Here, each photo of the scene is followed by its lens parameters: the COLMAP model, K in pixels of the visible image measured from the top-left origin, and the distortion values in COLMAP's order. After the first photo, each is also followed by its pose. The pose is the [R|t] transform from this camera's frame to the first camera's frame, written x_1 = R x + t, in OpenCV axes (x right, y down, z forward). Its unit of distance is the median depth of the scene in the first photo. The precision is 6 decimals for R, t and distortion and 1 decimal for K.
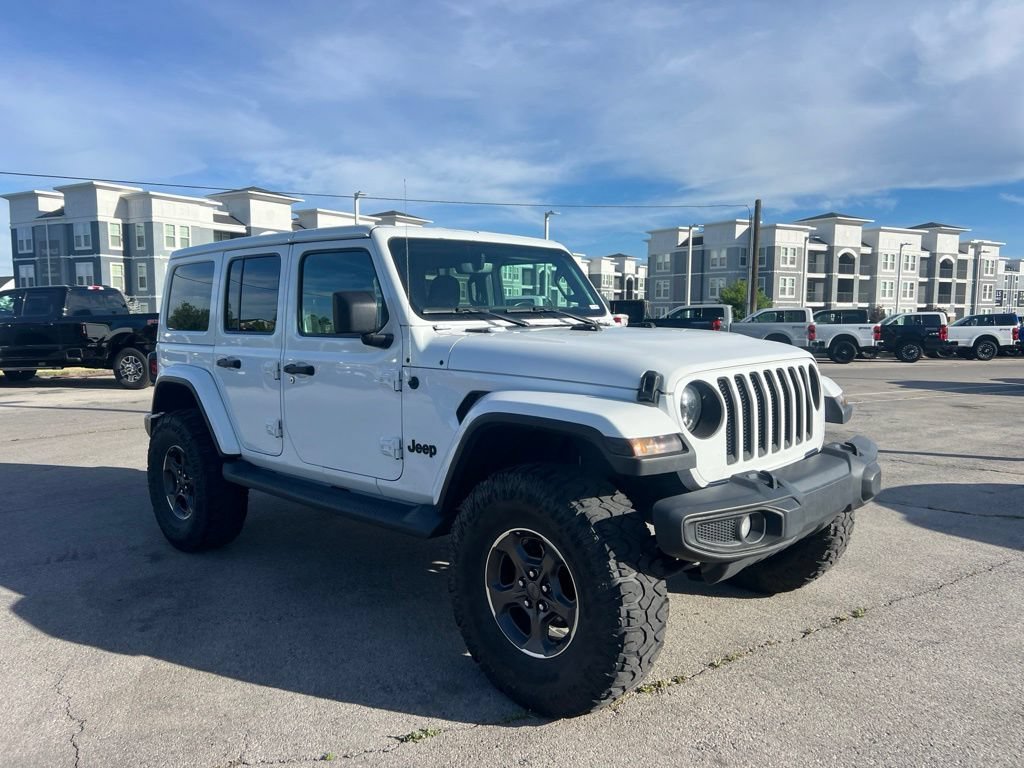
lens RADIAL K [[786.6, 0, 512.2], [0, 786.6, 374.6], [0, 0, 1]] dist [0.042598, -0.047409]
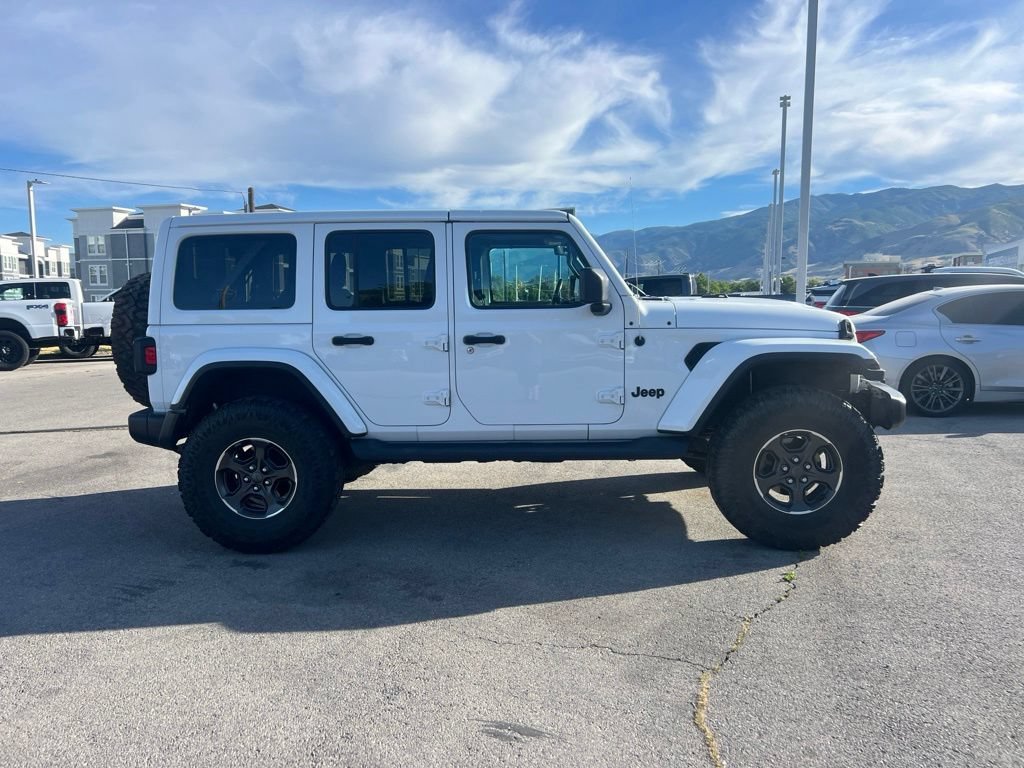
lens RADIAL K [[786.9, 0, 507.0], [0, 786.9, 380.4], [0, 0, 1]] dist [0.042902, -0.048413]
pose [[0.752562, -0.074589, 0.654283, -0.804287], [0.060450, 0.997194, 0.044150, 0.003441], [-0.655741, 0.006326, 0.754960, 0.140593]]
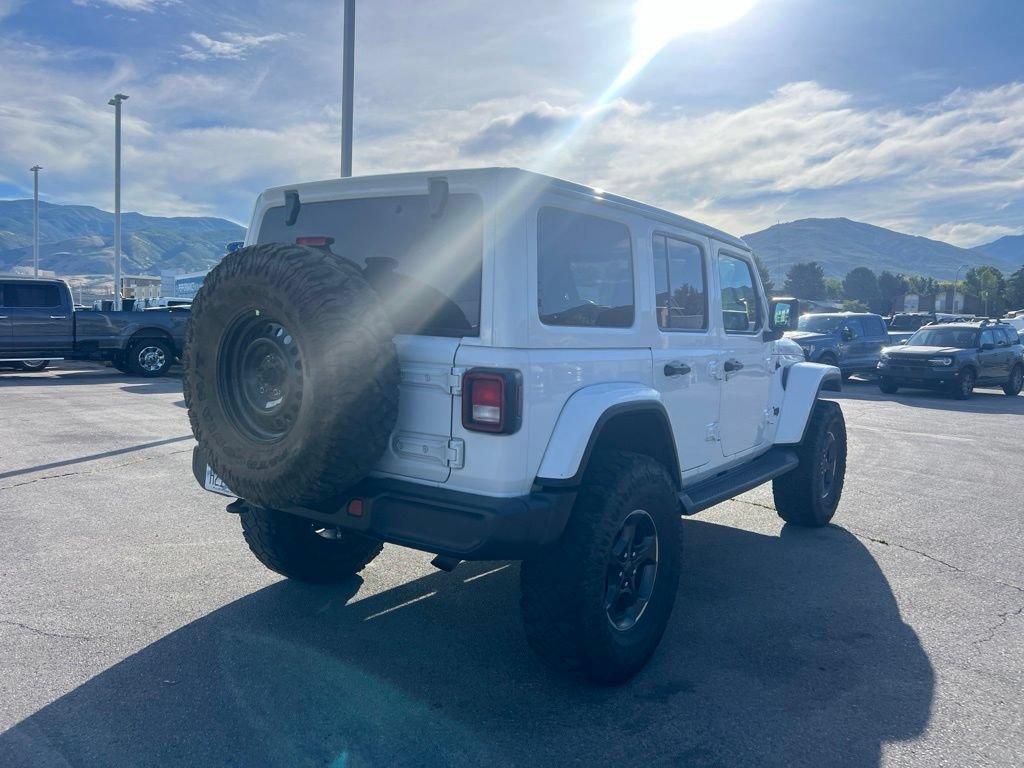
lens RADIAL K [[786.9, 0, 507.0], [0, 786.9, 380.4], [0, 0, 1]] dist [0.042902, -0.048413]
pose [[-0.163975, -0.070880, 0.983915, -1.035154], [0.044023, 0.995896, 0.079079, -0.068463], [-0.985482, 0.056282, -0.160182, 1.224108]]
